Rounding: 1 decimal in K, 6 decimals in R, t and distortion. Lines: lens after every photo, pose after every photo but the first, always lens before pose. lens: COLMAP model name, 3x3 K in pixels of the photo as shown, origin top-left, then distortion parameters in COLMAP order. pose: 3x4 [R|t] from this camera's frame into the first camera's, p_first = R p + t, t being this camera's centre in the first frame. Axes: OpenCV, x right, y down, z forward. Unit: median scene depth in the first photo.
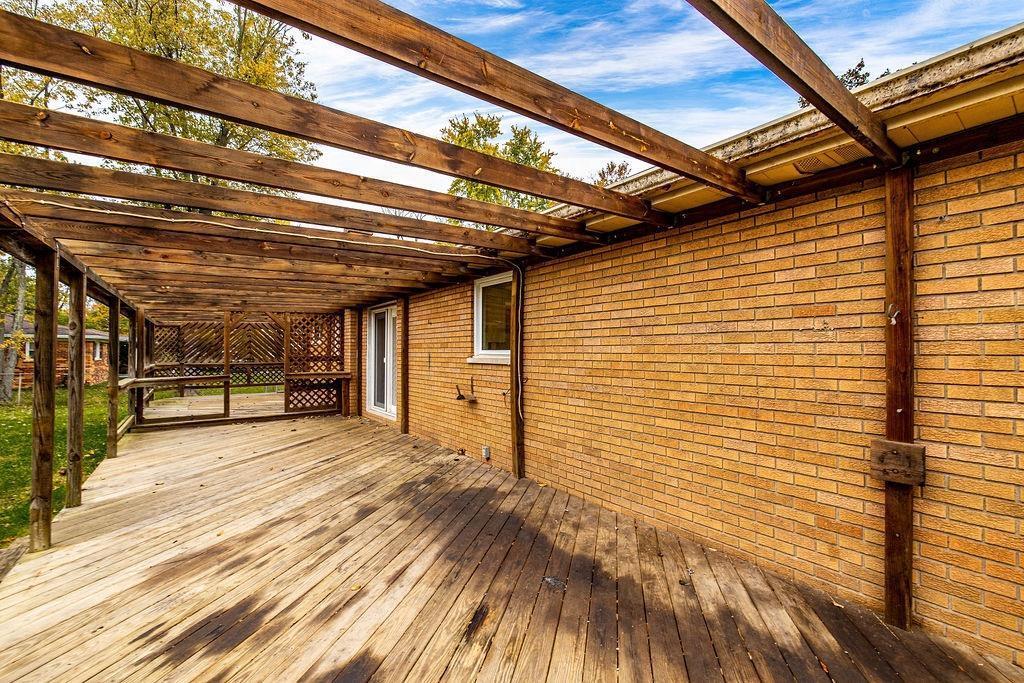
lens RADIAL K [[427.9, 0, 514.2], [0, 427.9, 344.5], [0, 0, 1]] dist [-0.000411, -0.000256]
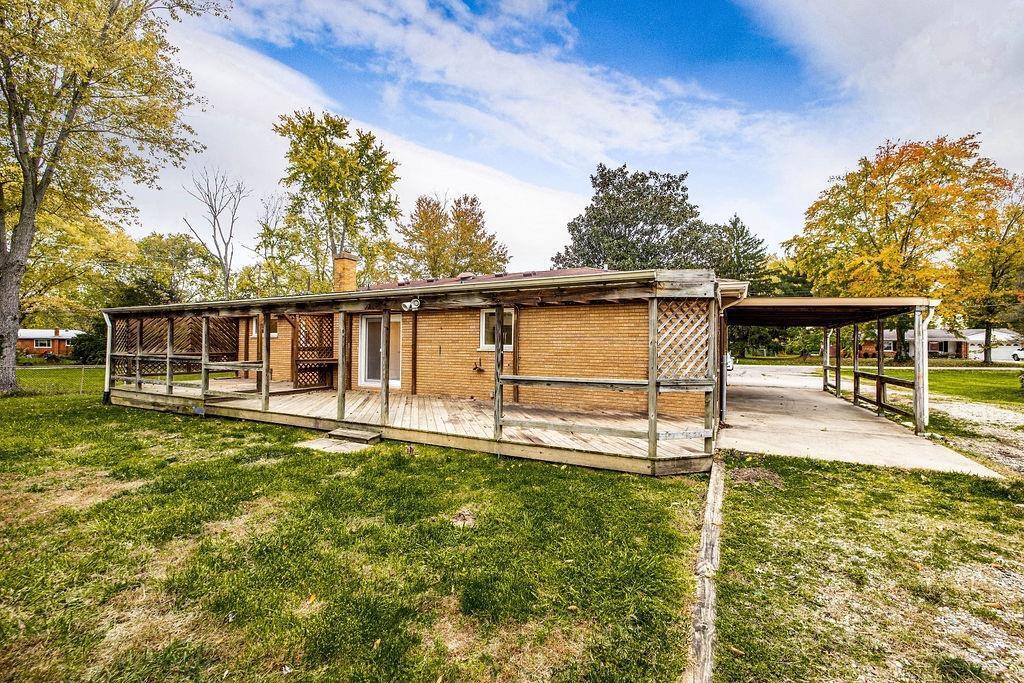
lens RADIAL K [[427.9, 0, 514.2], [0, 427.9, 344.5], [0, 0, 1]] dist [-0.000411, -0.000256]
pose [[0.895949, 0.009125, 0.444064, -0.255113], [-0.016228, 0.999794, 0.012196, -0.003800], [-0.443861, -0.018133, 0.895912, -0.252814]]
